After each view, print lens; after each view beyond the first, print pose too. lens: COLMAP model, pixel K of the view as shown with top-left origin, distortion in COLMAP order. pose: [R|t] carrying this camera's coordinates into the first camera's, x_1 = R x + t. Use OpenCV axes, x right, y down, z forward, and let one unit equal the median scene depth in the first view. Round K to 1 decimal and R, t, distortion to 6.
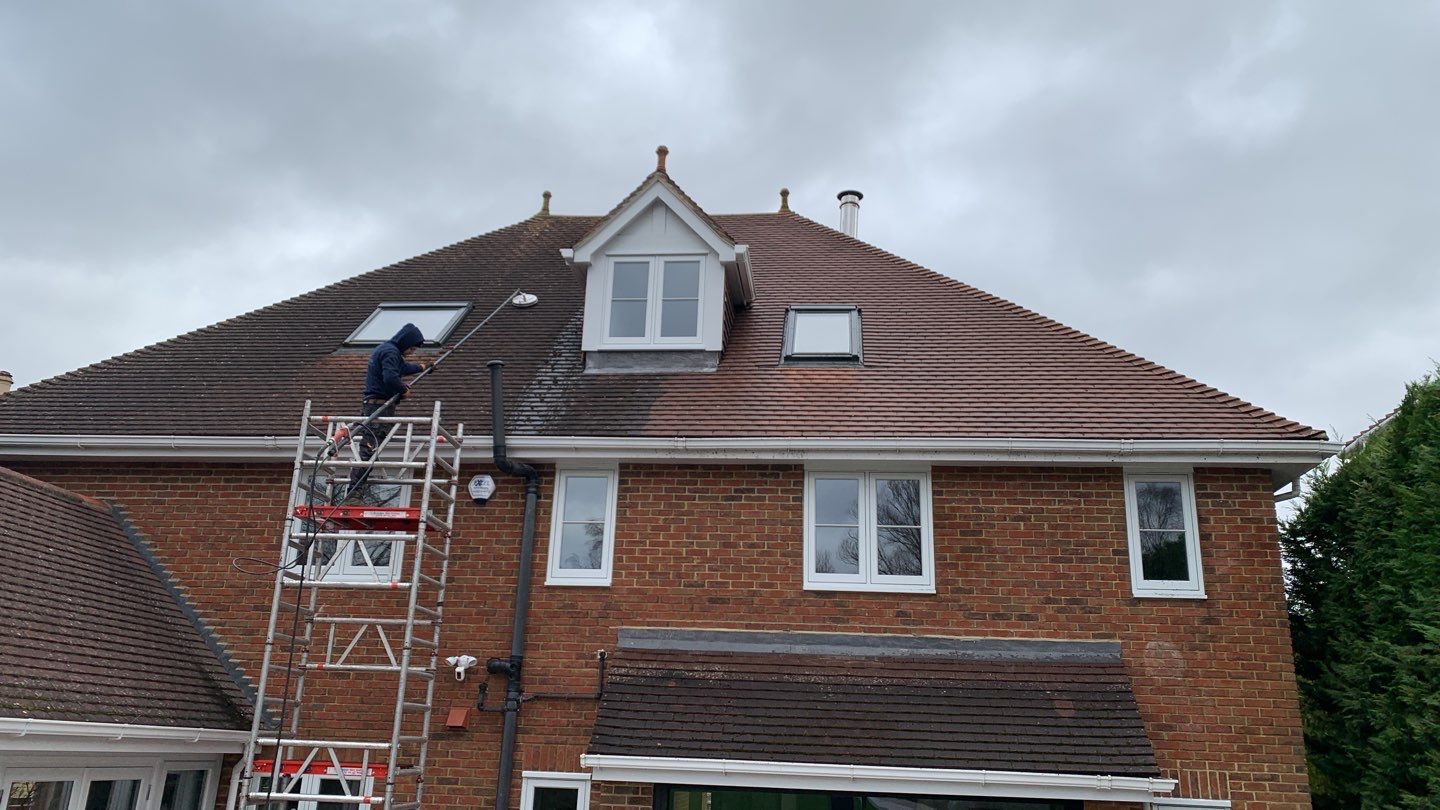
lens RADIAL K [[1094.4, 0, 705.1], [0, 1094.4, 380.5], [0, 0, 1]] dist [0.044212, -0.047286]
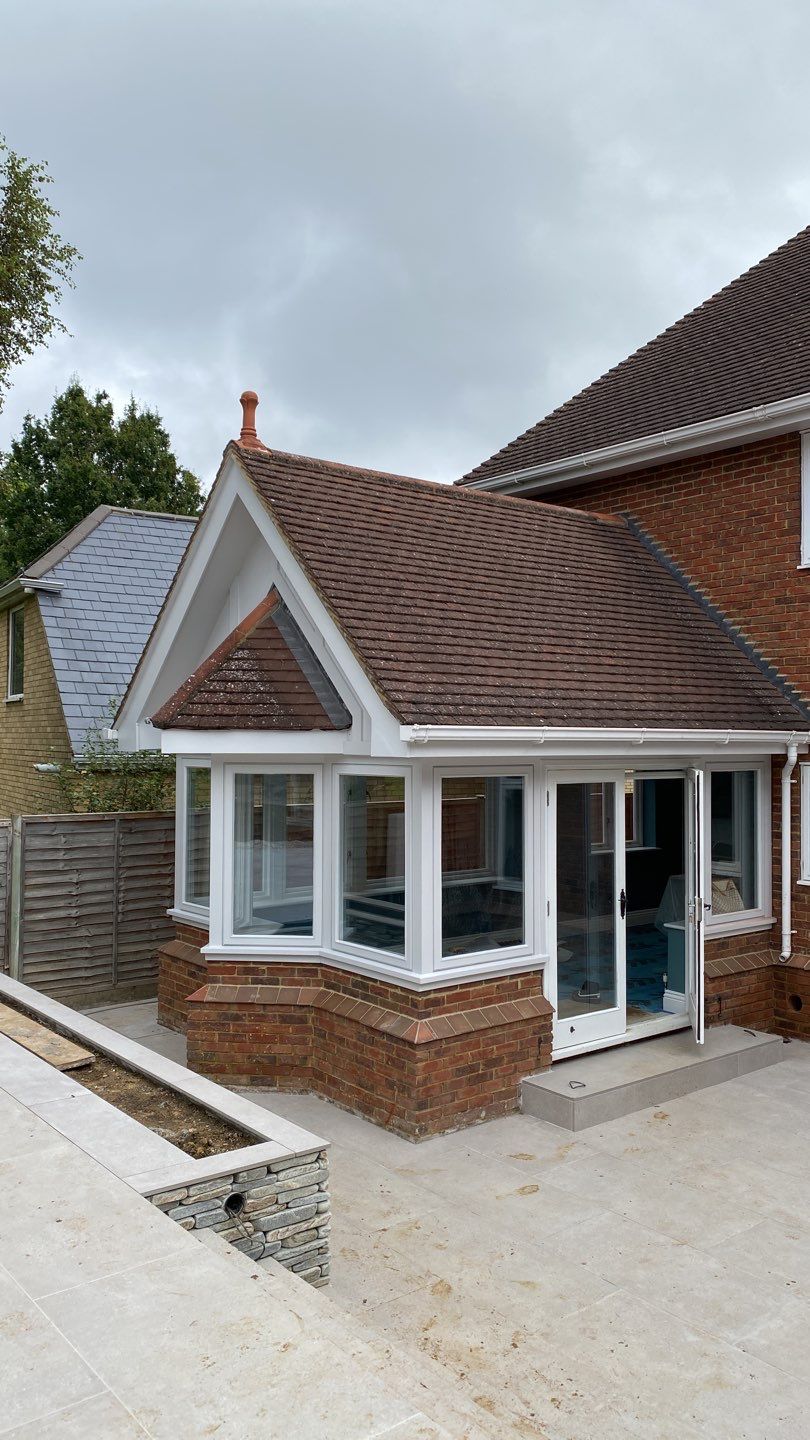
lens RADIAL K [[1094.4, 0, 421.6], [0, 1094.4, 715.9], [0, 0, 1]] dist [0.044212, -0.047286]
pose [[0.705325, -0.047103, -0.707318, 0.020584], [0.250456, 0.949997, 0.186486, 0.054323], [0.663166, -0.308685, 0.681854, 0.162718]]
